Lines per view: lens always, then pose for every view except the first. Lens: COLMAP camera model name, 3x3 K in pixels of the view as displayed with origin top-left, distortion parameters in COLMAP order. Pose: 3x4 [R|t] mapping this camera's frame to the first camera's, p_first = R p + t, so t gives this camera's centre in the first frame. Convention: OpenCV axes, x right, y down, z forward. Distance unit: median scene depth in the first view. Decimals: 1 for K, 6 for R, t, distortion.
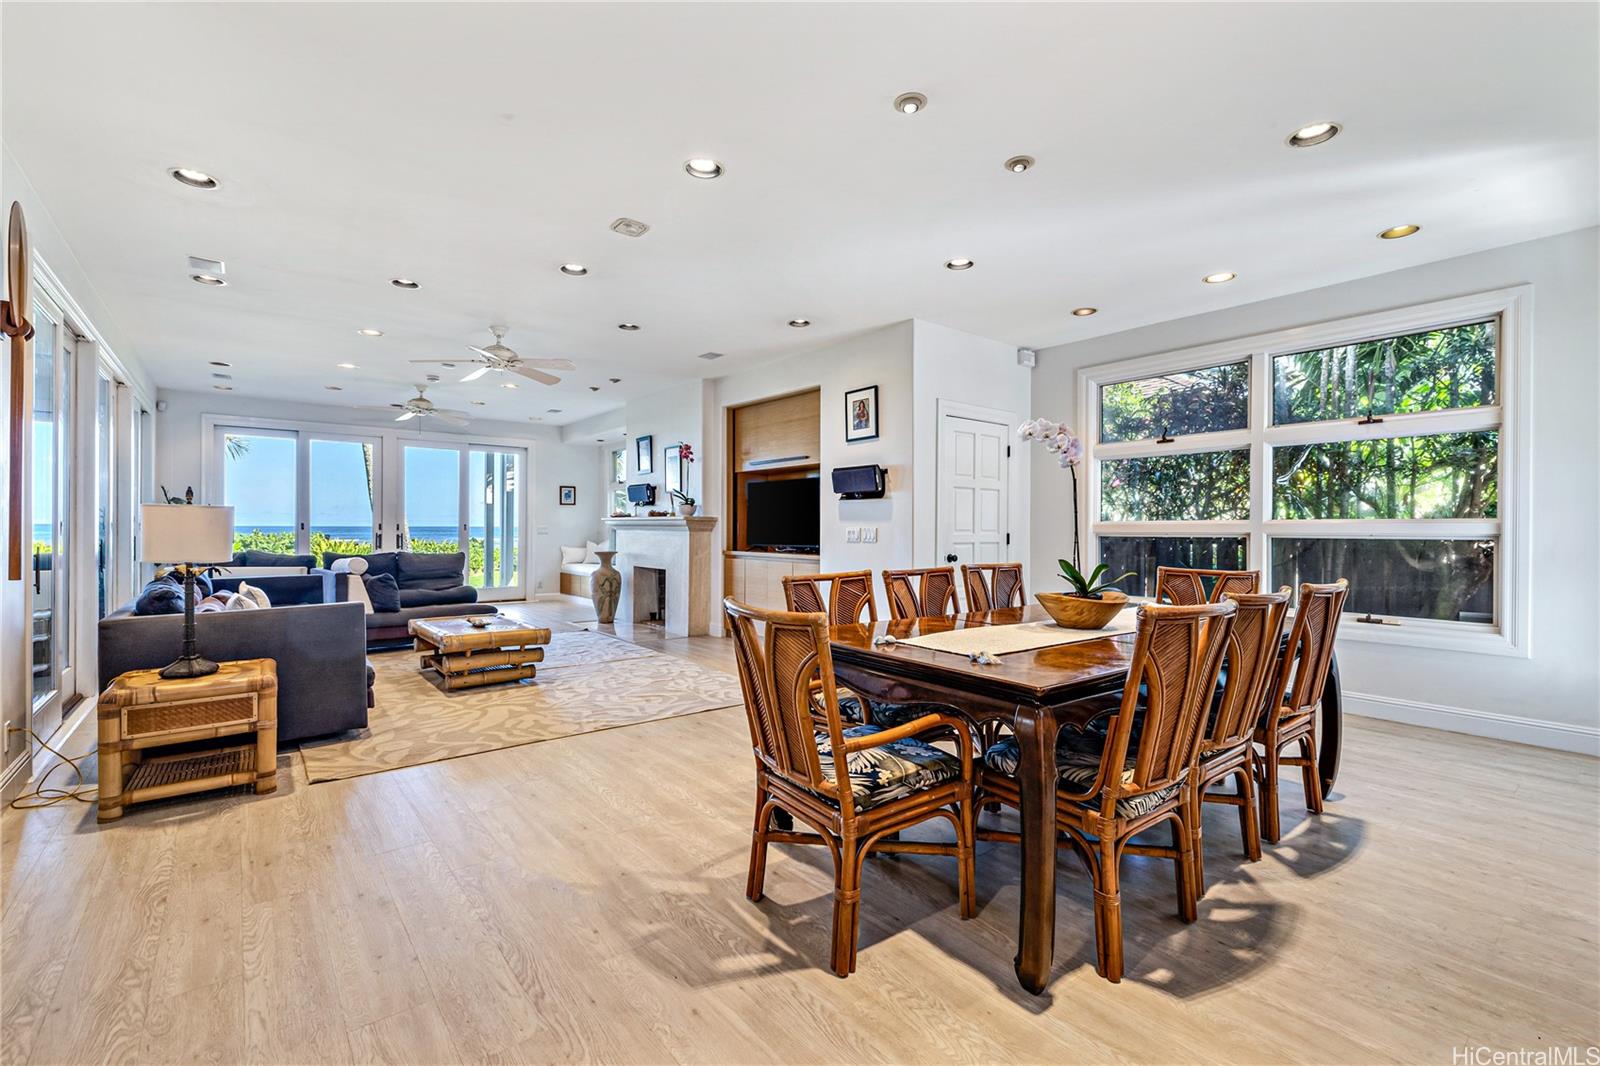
lens RADIAL K [[690.9, 0, 800.0], [0, 690.9, 533.0], [0, 0, 1]] dist [0.000650, 0.000308]
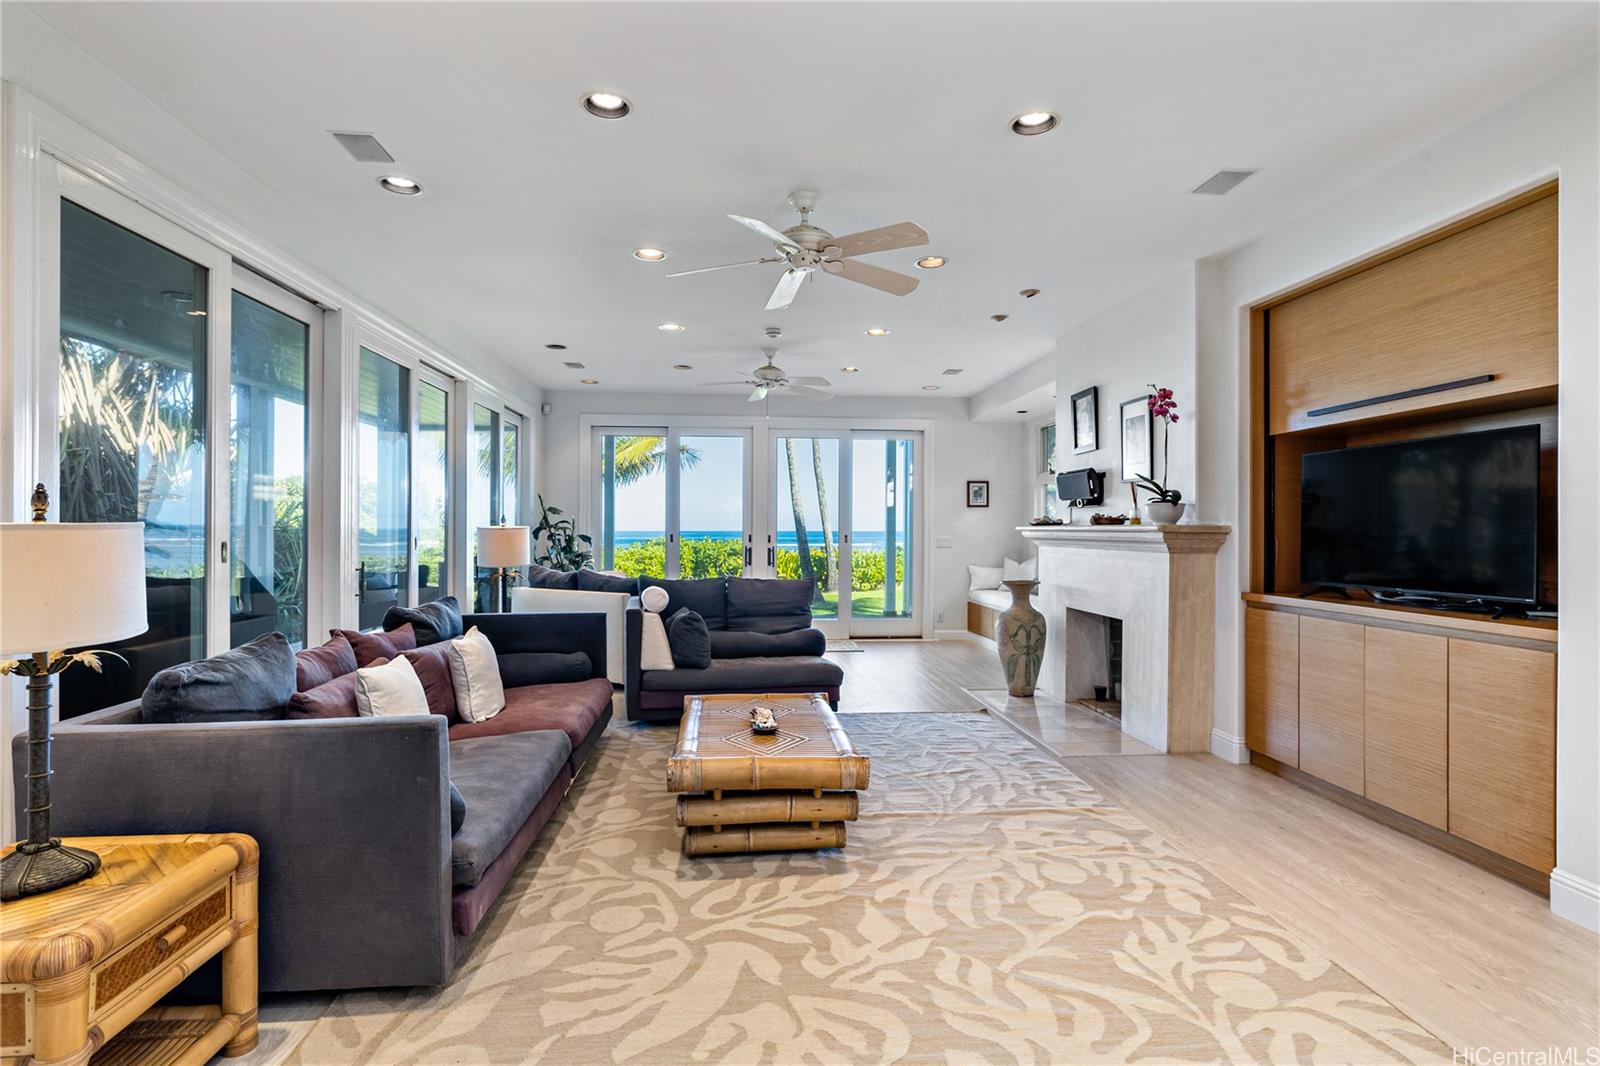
lens RADIAL K [[778.3, 0, 800.0], [0, 778.3, 533.0], [0, 0, 1]] dist [-0.002559, -0.000493]
pose [[0.830751, -0.001375, -0.556642, -0.073829], [-0.002783, 0.999974, -0.006623, -0.014872], [0.556637, 0.007051, 0.830726, 0.404090]]
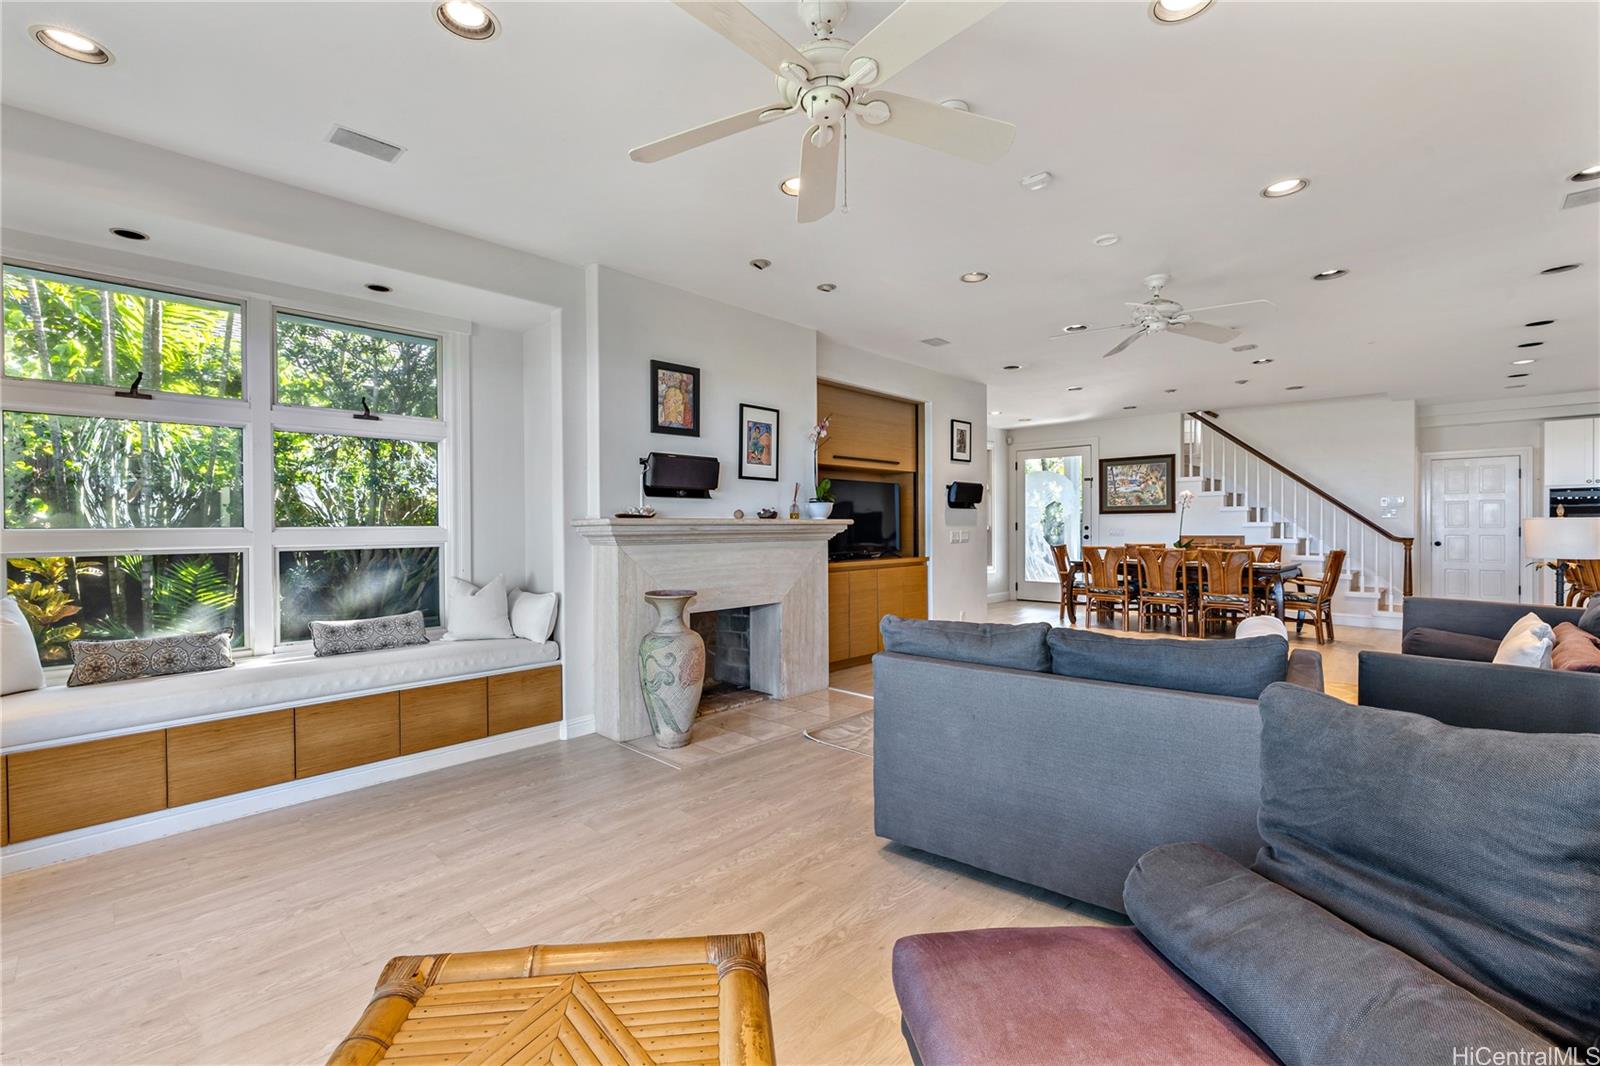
lens RADIAL K [[690.9, 0, 800.0], [0, 690.9, 533.0], [0, 0, 1]] dist [0.000650, 0.000308]
pose [[-0.119284, -0.015355, 0.992741, -0.984333], [0.010889, 0.999800, 0.016773, -0.025641], [-0.992800, 0.012811, -0.119093, 1.264532]]
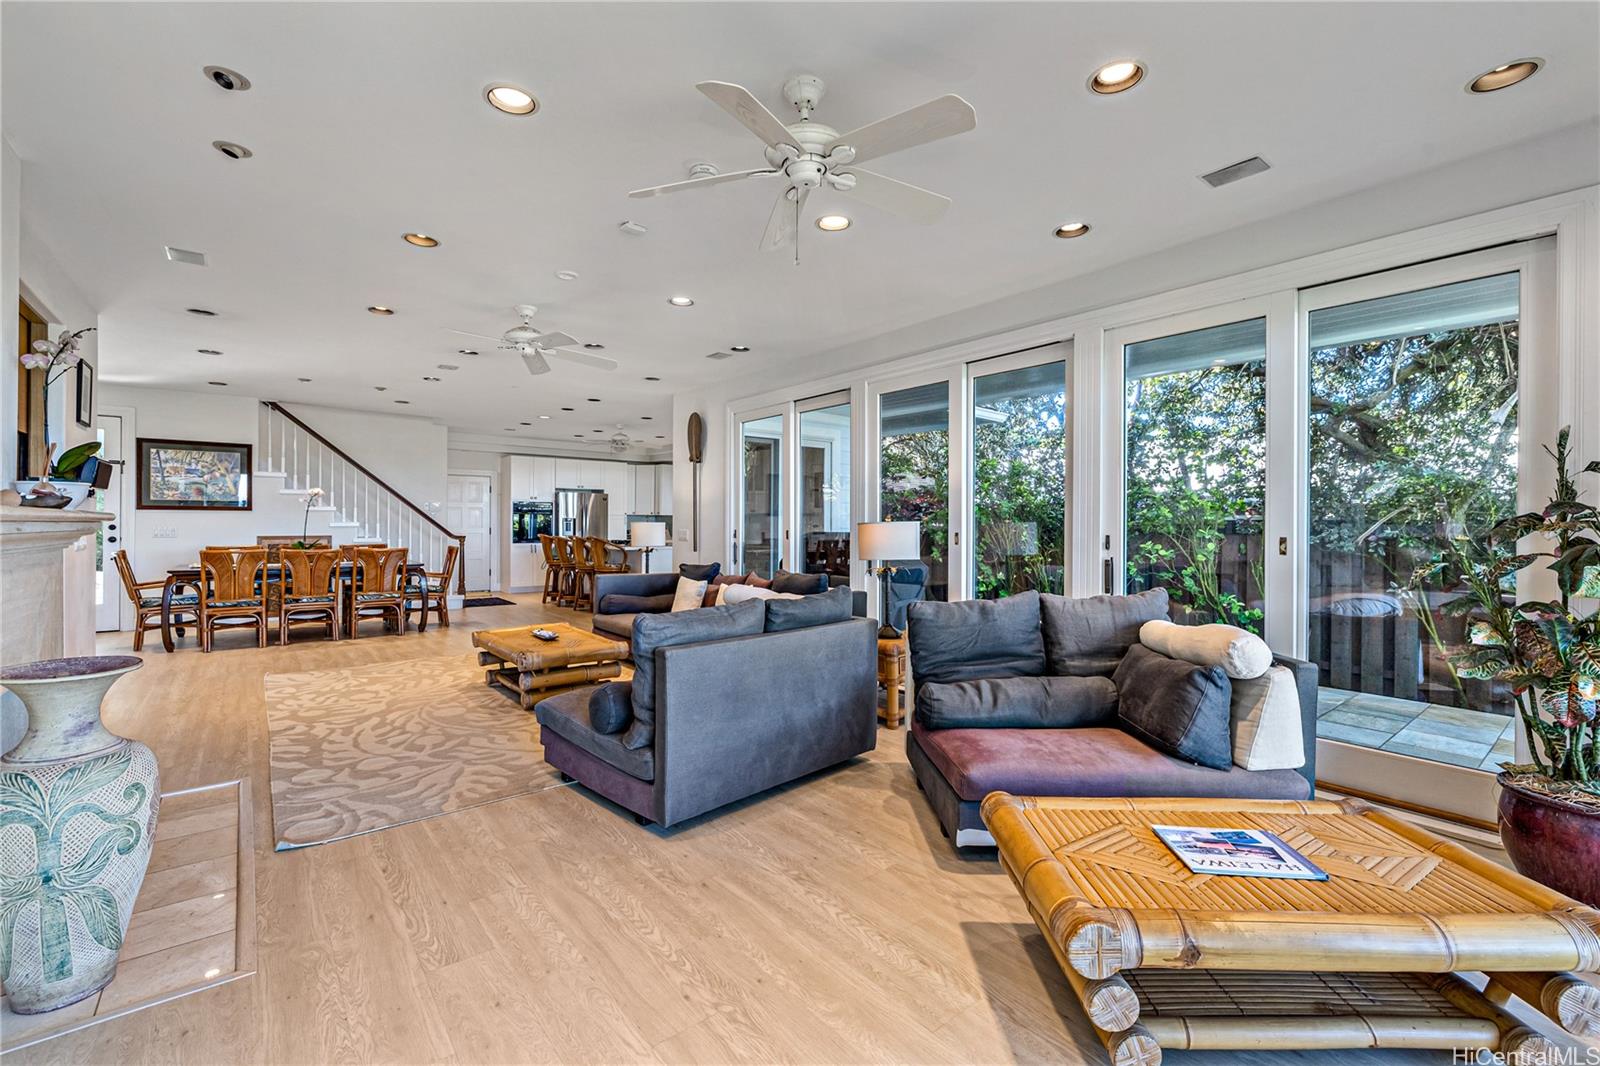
lens RADIAL K [[687.2, 0, 800.0], [0, 687.2, 533.0], [0, 0, 1]] dist [0.000449, -0.000080]
pose [[-0.999922, -0.009534, -0.008056, -0.662065], [-0.009680, 0.999785, 0.018350, -0.026818], [0.007880, 0.018426, -0.999799, 1.590384]]
